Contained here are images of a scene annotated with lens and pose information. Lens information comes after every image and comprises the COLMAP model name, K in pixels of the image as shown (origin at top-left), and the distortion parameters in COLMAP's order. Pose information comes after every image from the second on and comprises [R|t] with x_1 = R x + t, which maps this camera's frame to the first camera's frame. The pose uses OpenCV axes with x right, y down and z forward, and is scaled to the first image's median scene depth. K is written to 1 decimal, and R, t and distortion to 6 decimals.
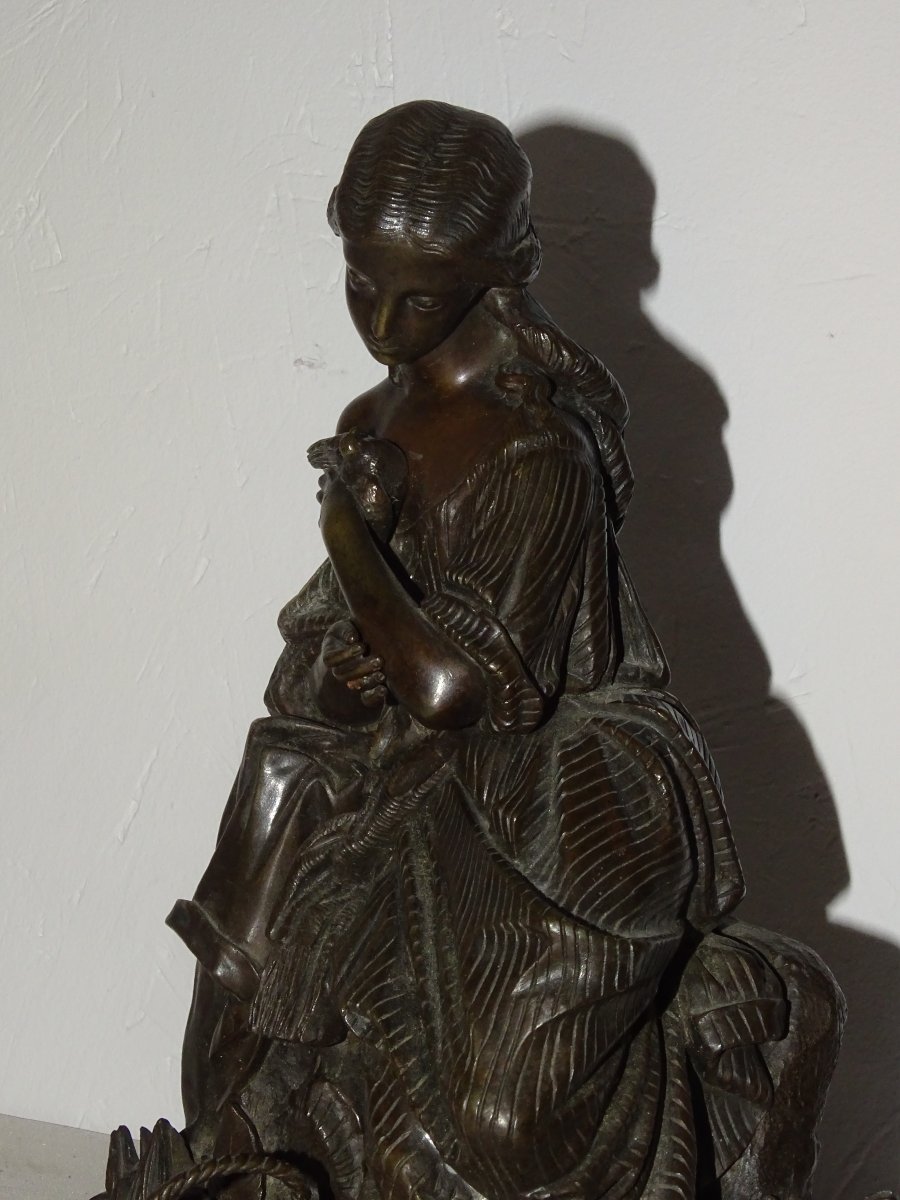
lens RADIAL K [[2245.3, 0, 443.7], [0, 2245.3, 605.0], [0, 0, 1]] dist [-0.052858, 0.000000]
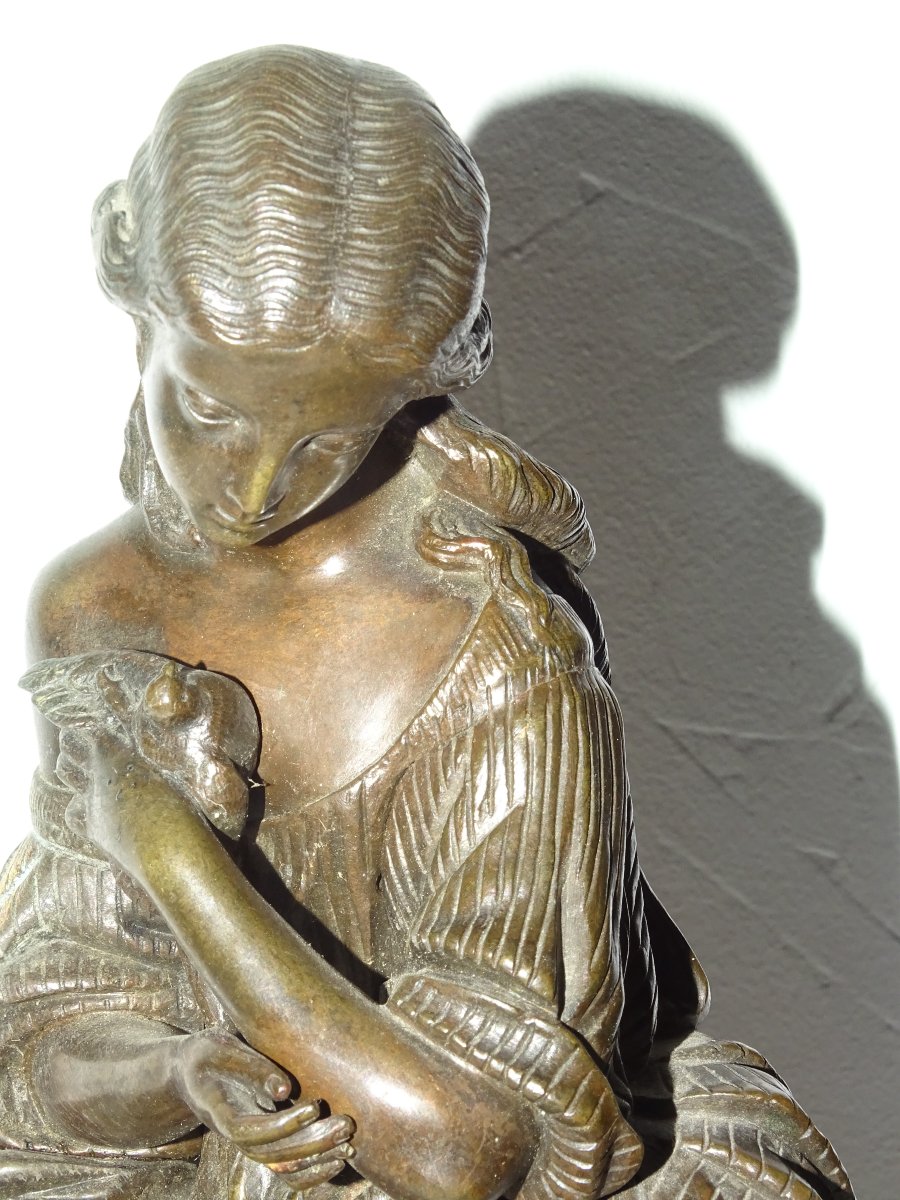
lens RADIAL K [[2877.9, 0, 452.5], [0, 2877.9, 604.0], [0, 0, 1]] dist [-0.133021, 0.000000]
pose [[0.911537, -0.132050, 0.389440, -0.251779], [0.088806, 0.987905, 0.127113, -0.180748], [-0.401515, -0.081284, 0.912238, 0.371249]]
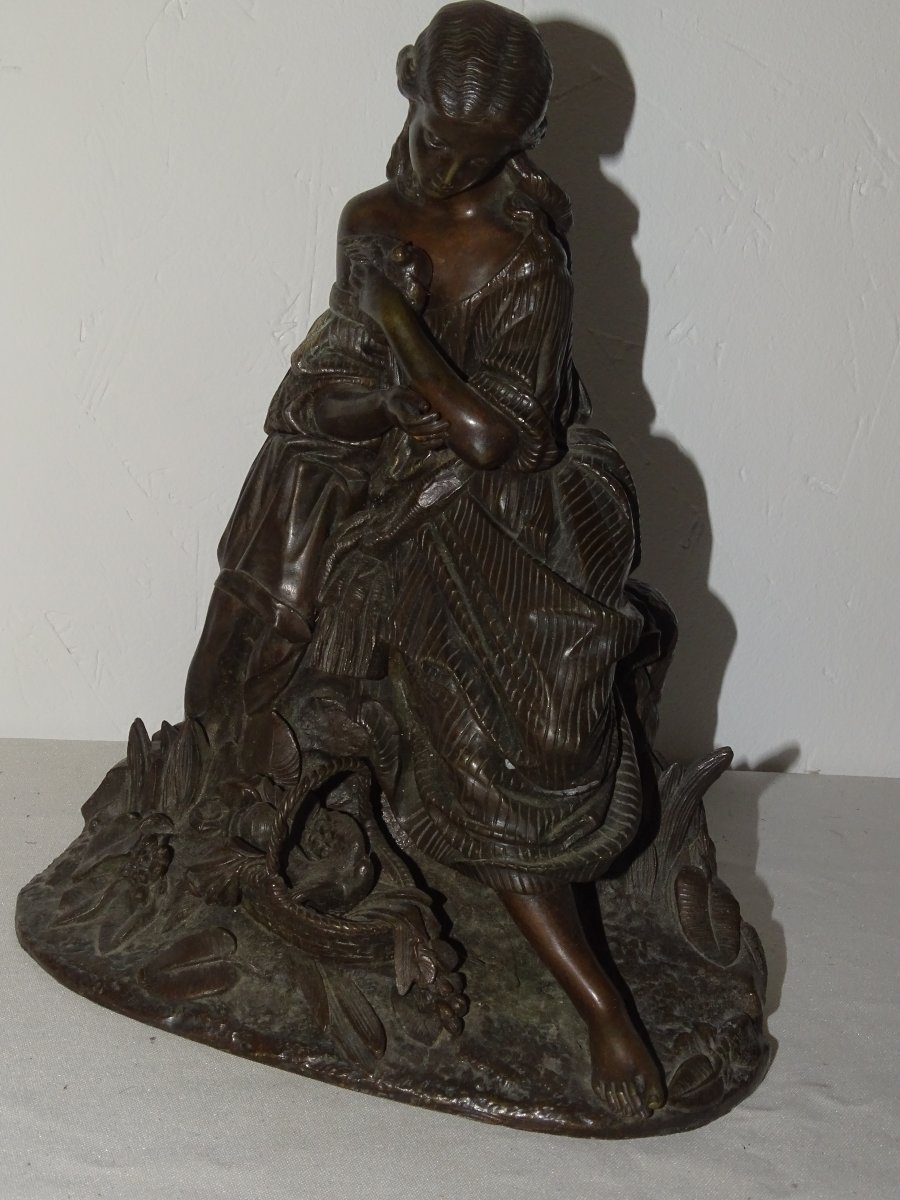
lens RADIAL K [[1866.9, 0, 464.2], [0, 1866.9, 601.0], [0, 0, 1]] dist [0.001711, 0.000000]
pose [[0.922512, -0.056885, 0.381753, -0.469488], [-0.052455, 0.961425, 0.270018, -0.184302], [-0.382387, -0.269120, 0.883943, -0.075677]]
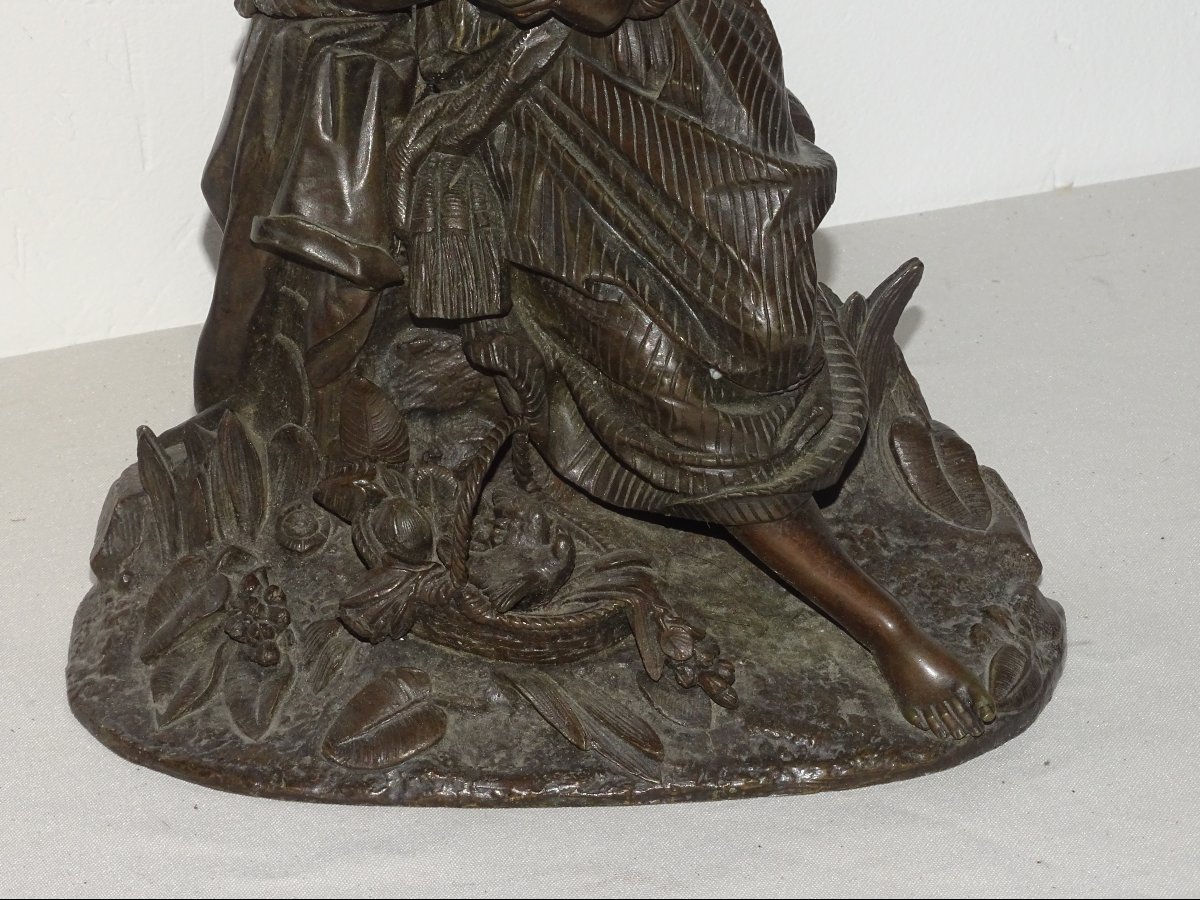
lens RADIAL K [[4819.4, 0, 597.9], [0, 4819.4, 451.8], [0, 0, 1]] dist [-0.305646, 0.000000]
pose [[0.748690, -0.371353, 0.549145, -1.407586], [0.094279, 0.879598, 0.466282, -0.884156], [-0.656182, -0.297328, 0.693557, -0.746306]]
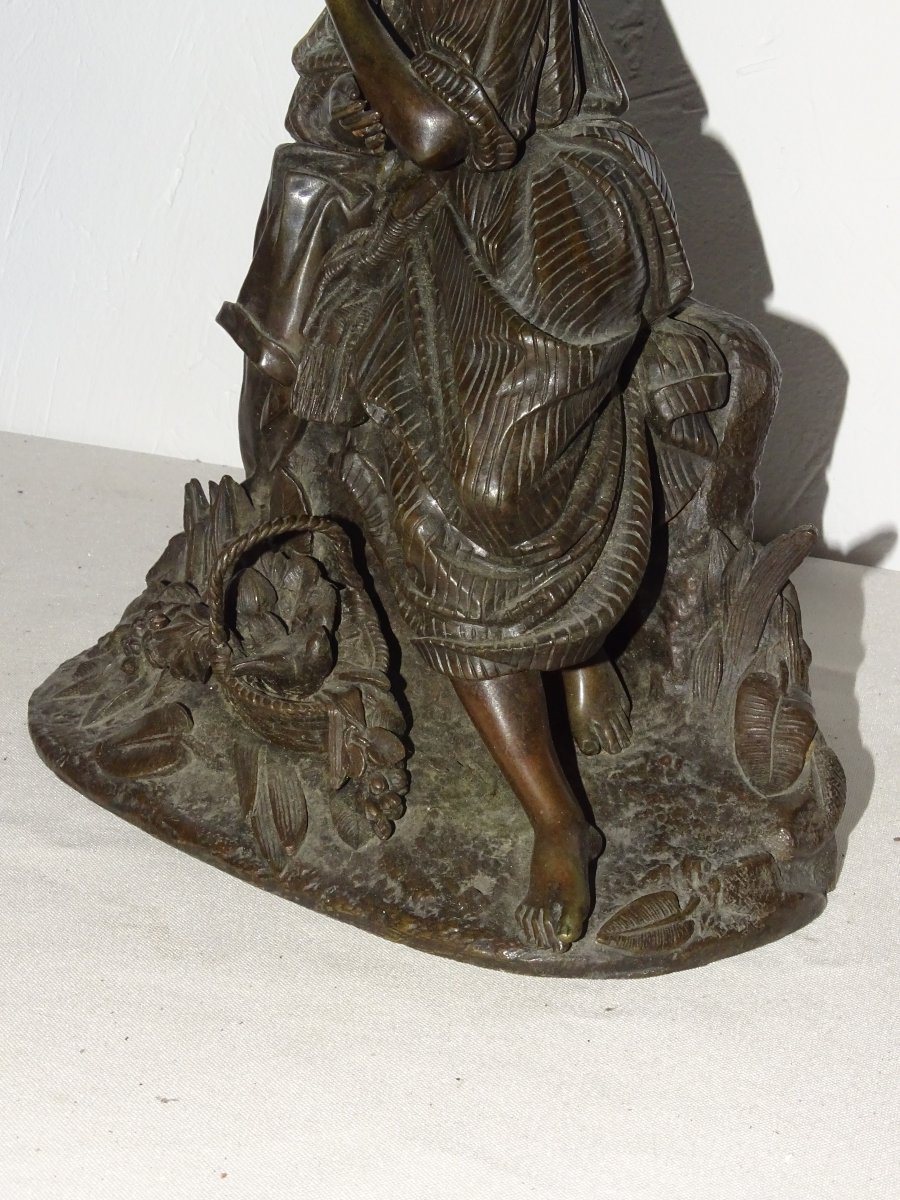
lens RADIAL K [[2245.3, 0, 452.4], [0, 2245.3, 595.5], [0, 0, 1]] dist [-0.052858, 0.000000]
pose [[0.998785, -0.041502, -0.026587, 0.031275], [0.047967, 0.942486, 0.330787, -0.123565], [0.011329, -0.331660, 0.943331, -0.198851]]
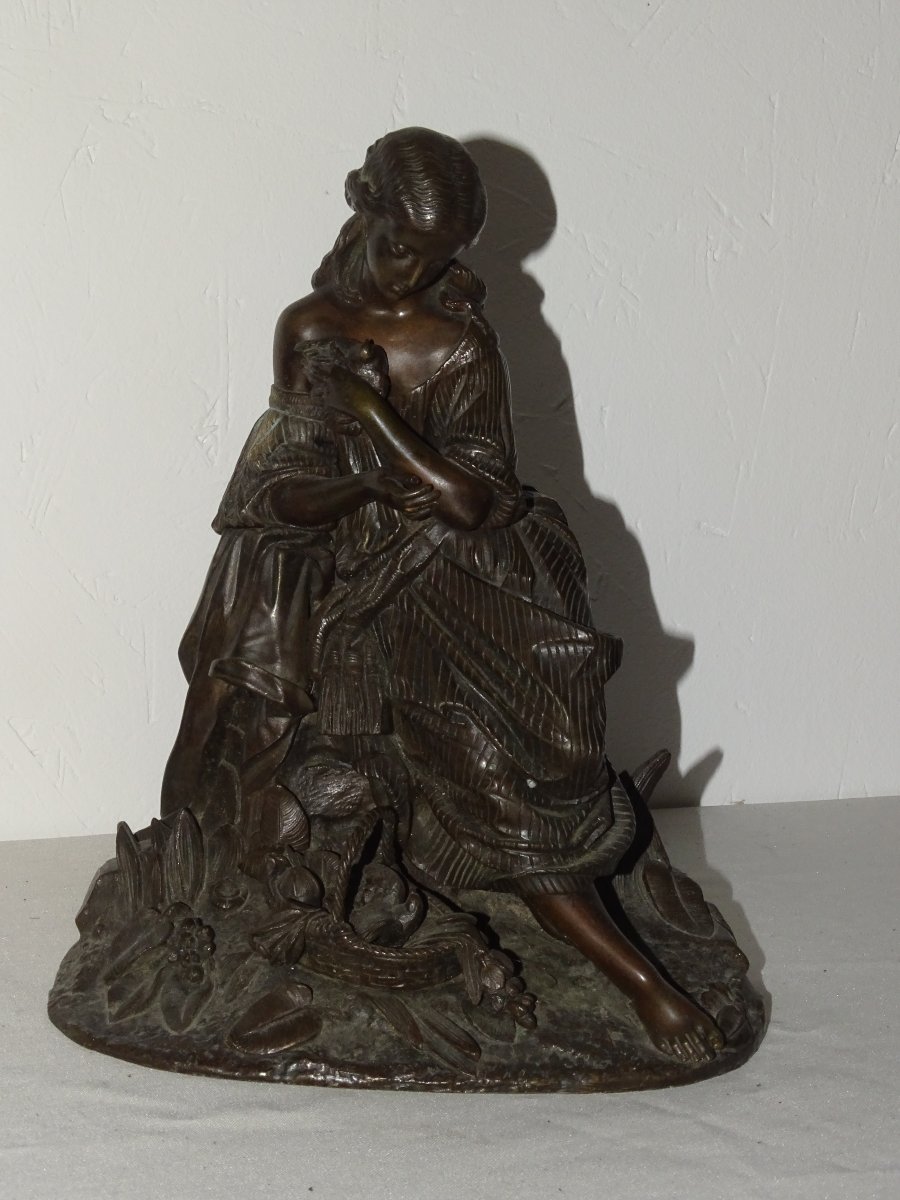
lens RADIAL K [[2245.3, 0, 472.1], [0, 2245.3, 582.0], [0, 0, 1]] dist [-0.052858, 0.000000]
pose [[0.751301, -0.152366, 0.642131, -1.038531], [0.030264, 0.979915, 0.197107, -0.226073], [-0.659266, -0.128653, 0.740822, -0.211947]]
